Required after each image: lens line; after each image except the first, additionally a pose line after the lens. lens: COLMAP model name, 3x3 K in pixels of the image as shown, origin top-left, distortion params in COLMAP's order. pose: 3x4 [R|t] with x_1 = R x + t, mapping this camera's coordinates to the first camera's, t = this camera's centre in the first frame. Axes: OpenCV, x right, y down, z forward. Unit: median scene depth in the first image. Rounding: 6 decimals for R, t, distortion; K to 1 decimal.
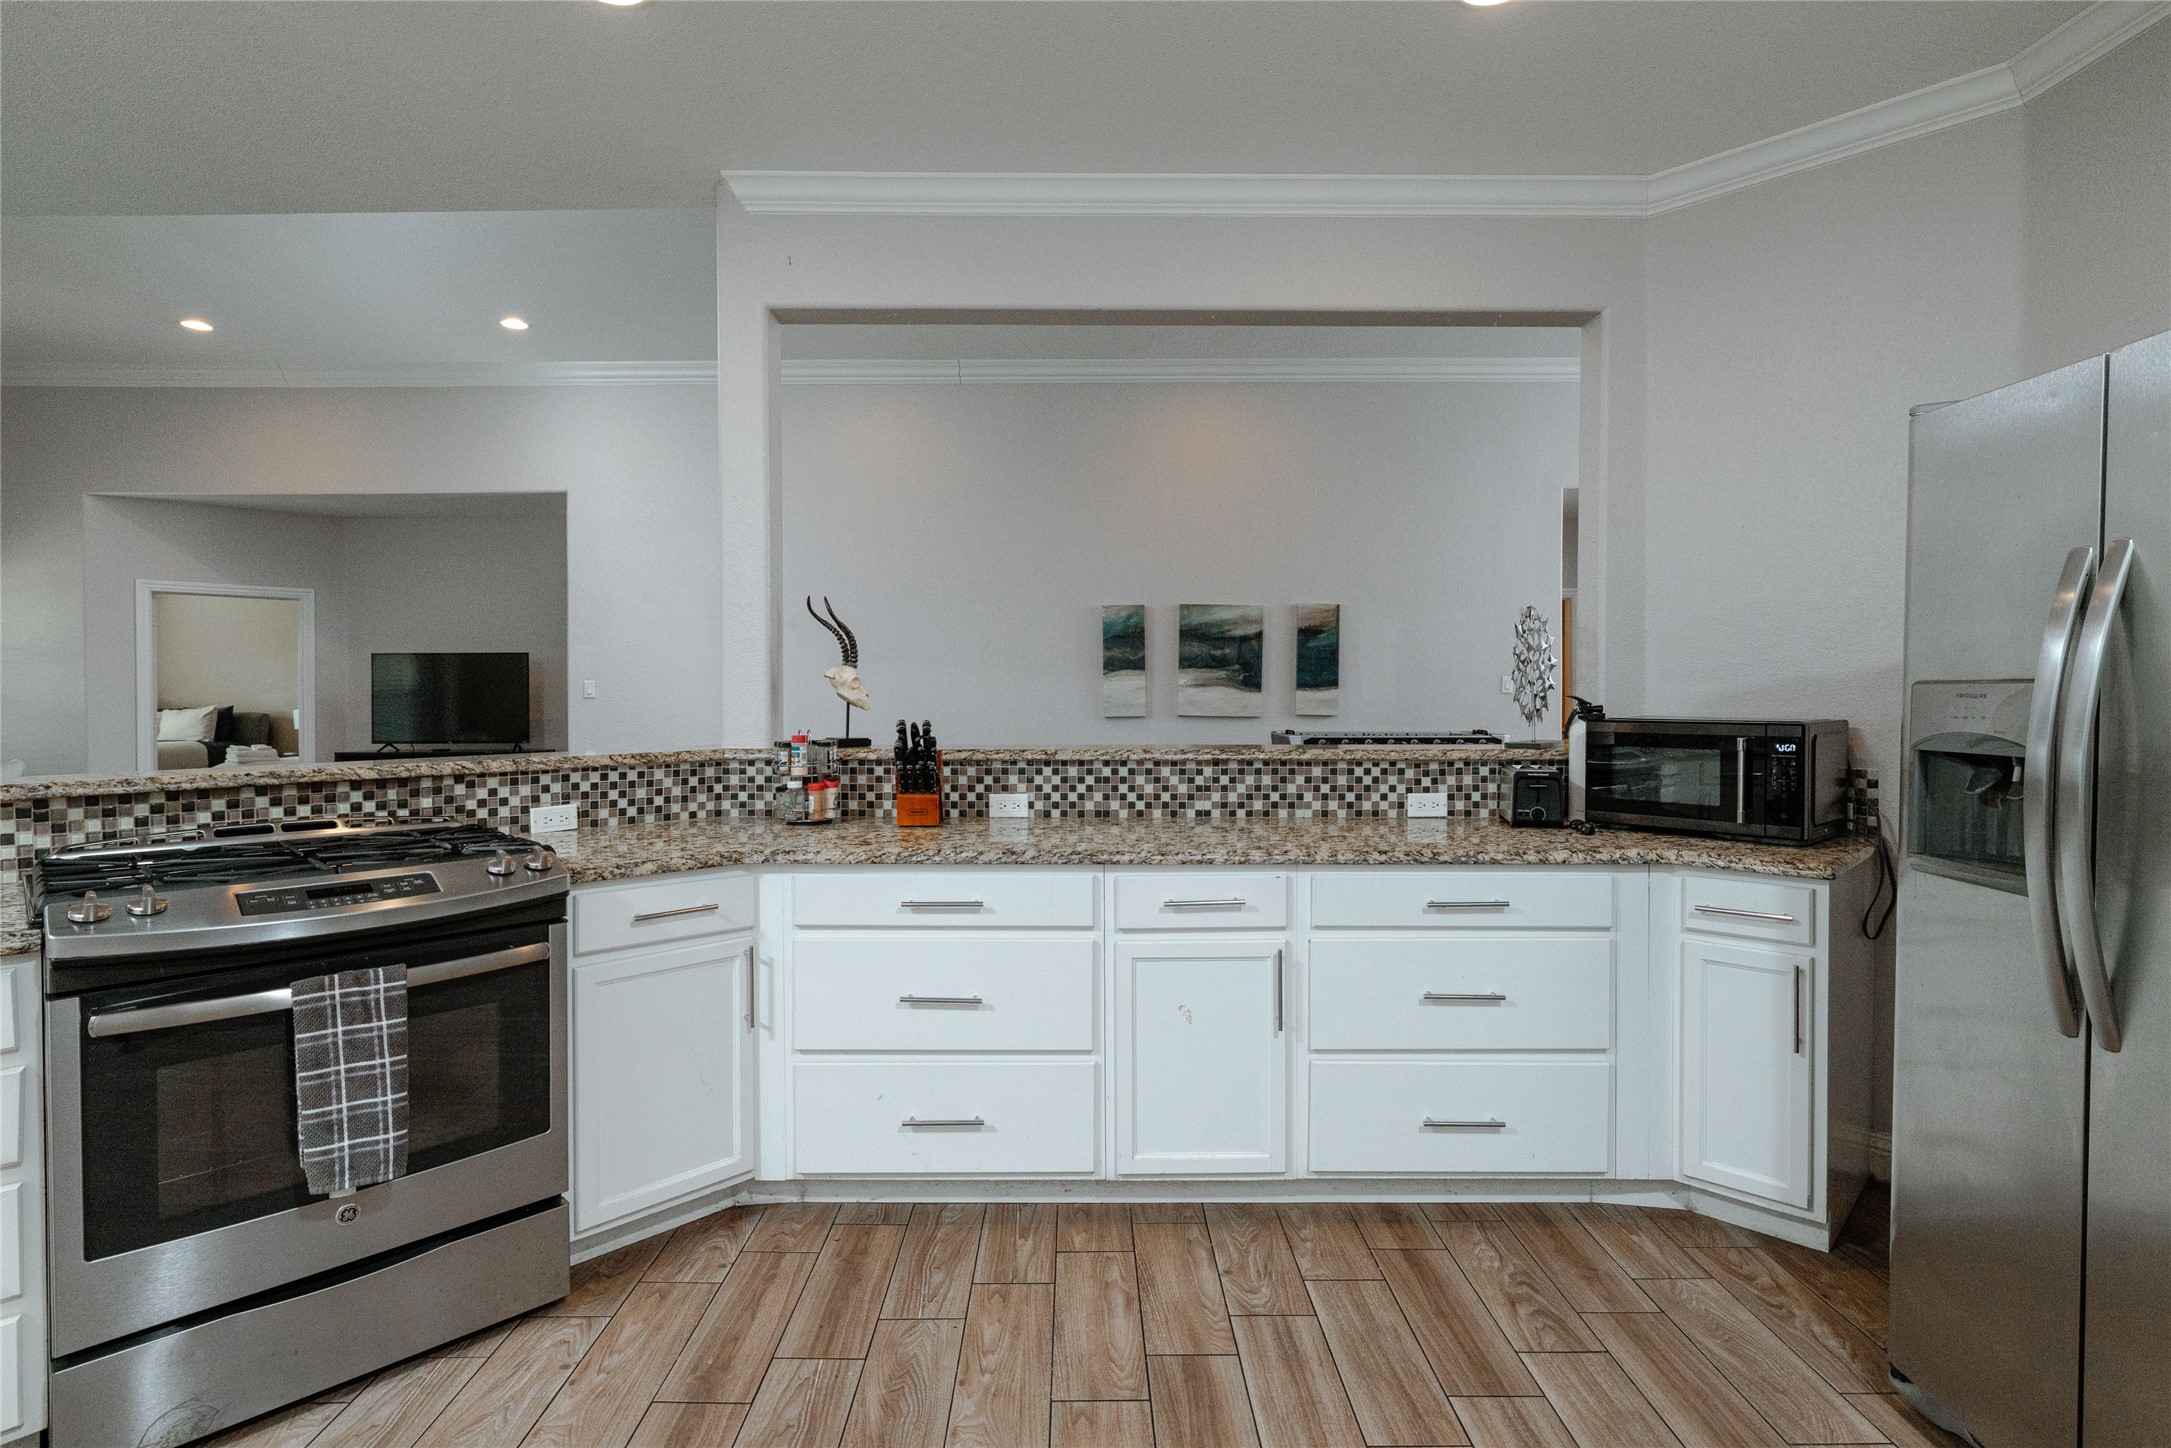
lens RADIAL K [[1064.0, 0, 1085.5], [0, 1064.0, 724.0], [0, 0, 1]] dist [0.000756, 0.000484]
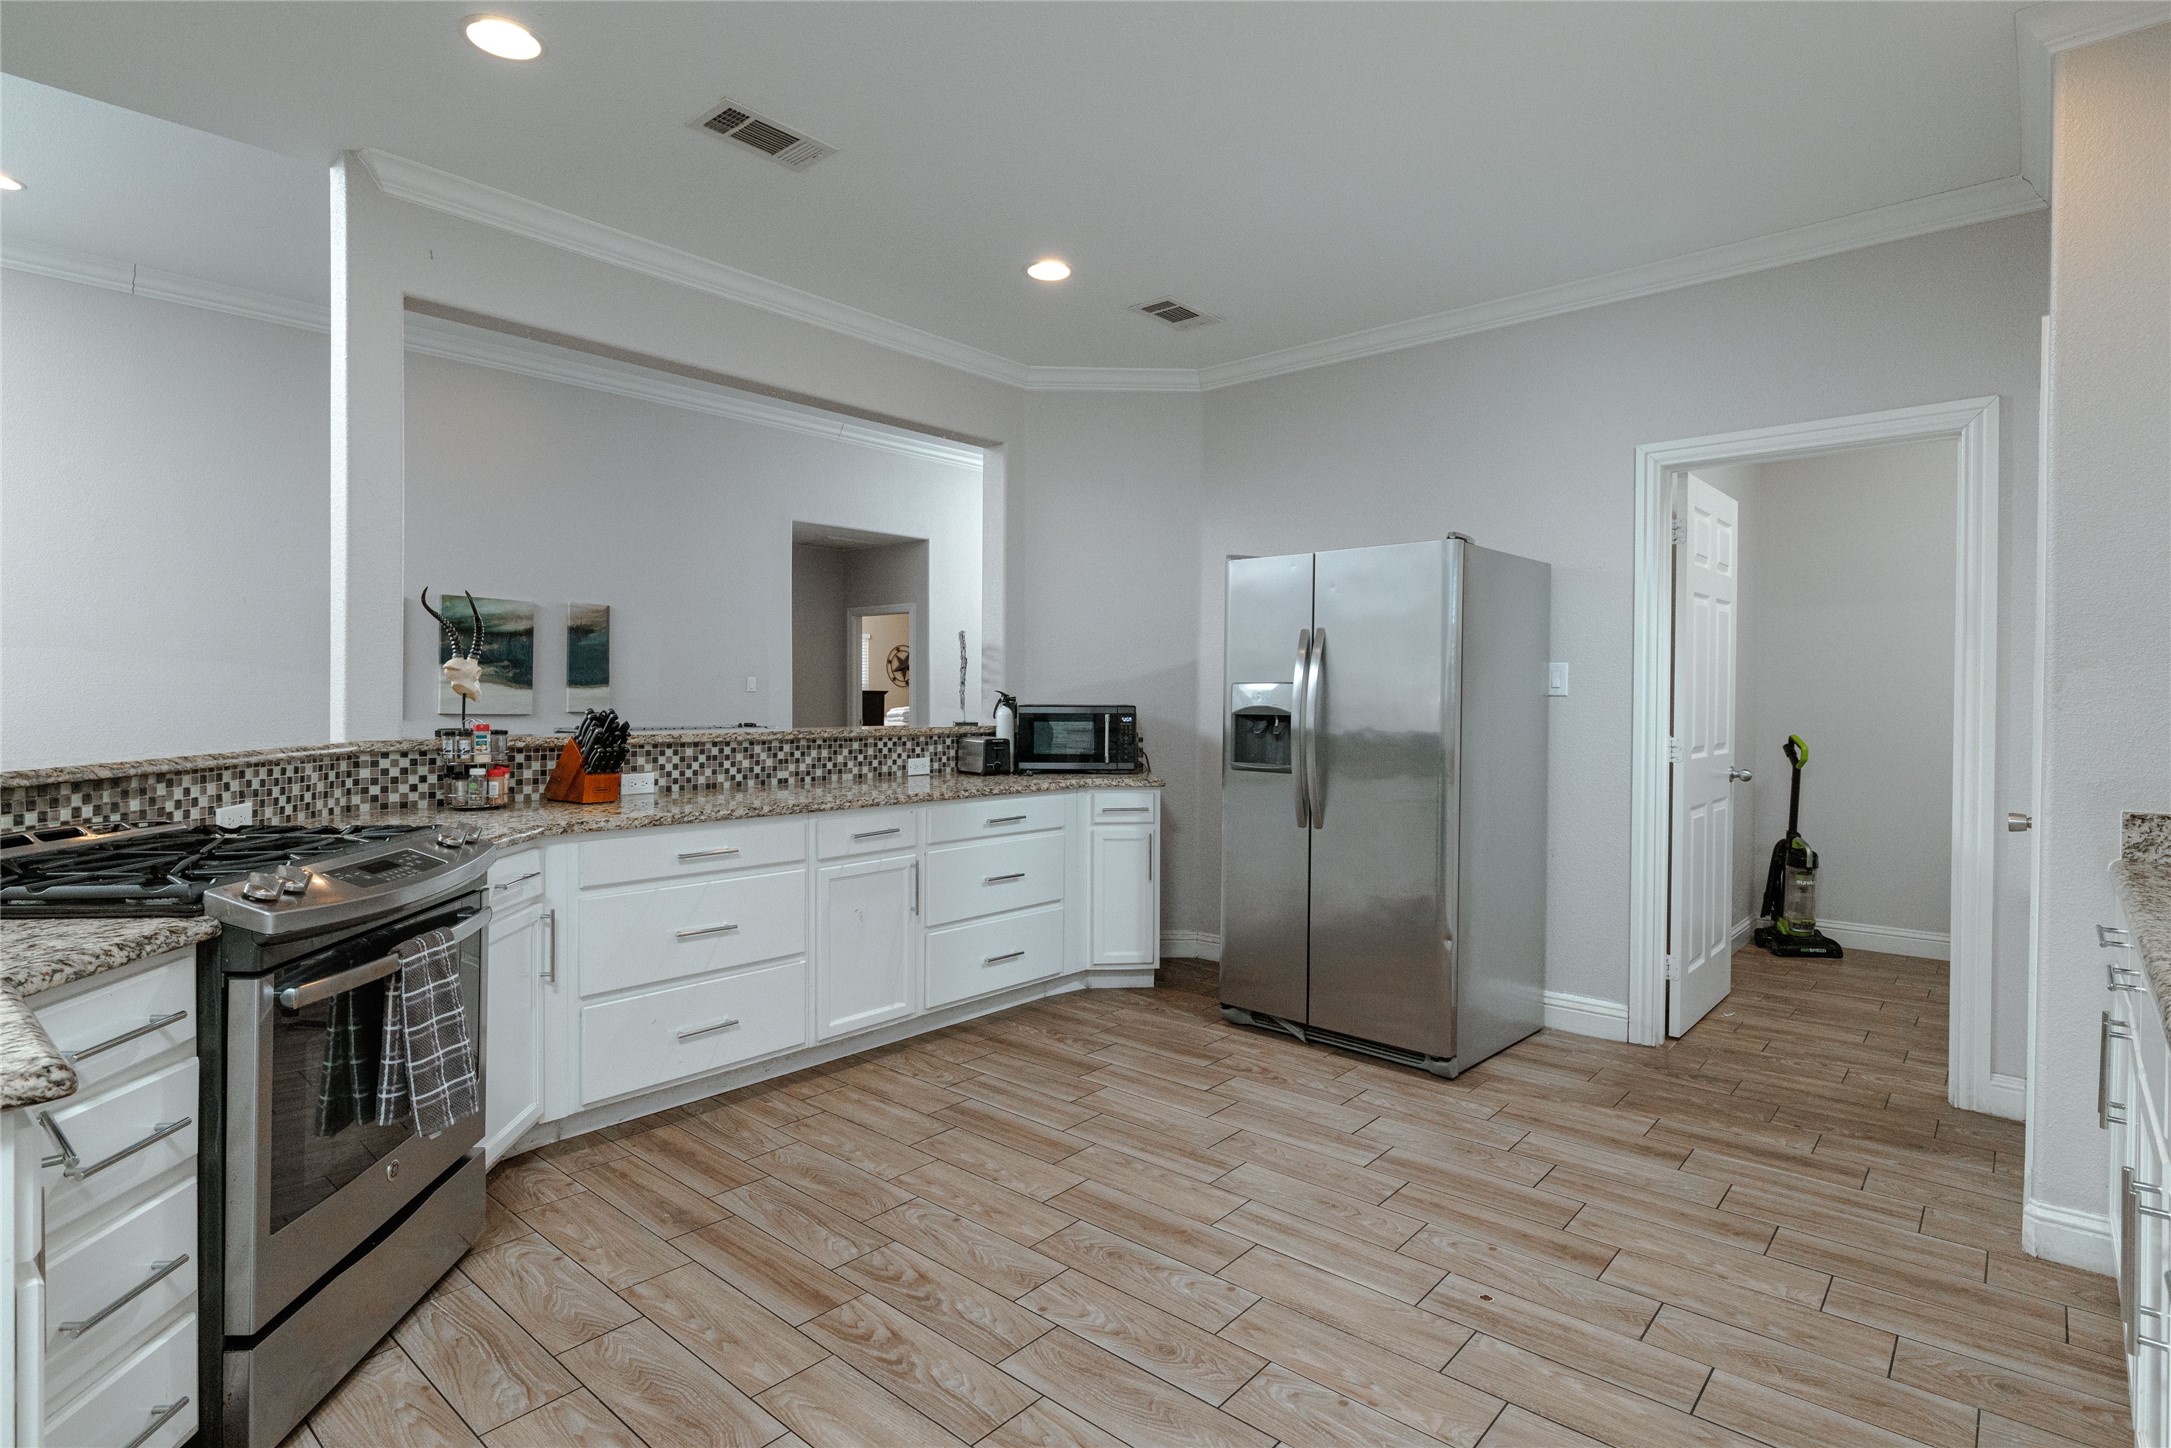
lens RADIAL K [[1086.3, 0, 1085.5], [0, 1086.3, 724.0], [0, 0, 1]] dist [-0.000997, 0.000082]
pose [[0.662861, -0.017634, 0.748535, -0.633832], [0.018673, 0.999801, 0.007017, 0.012869], [-0.748510, 0.009326, 0.663058, -0.146014]]
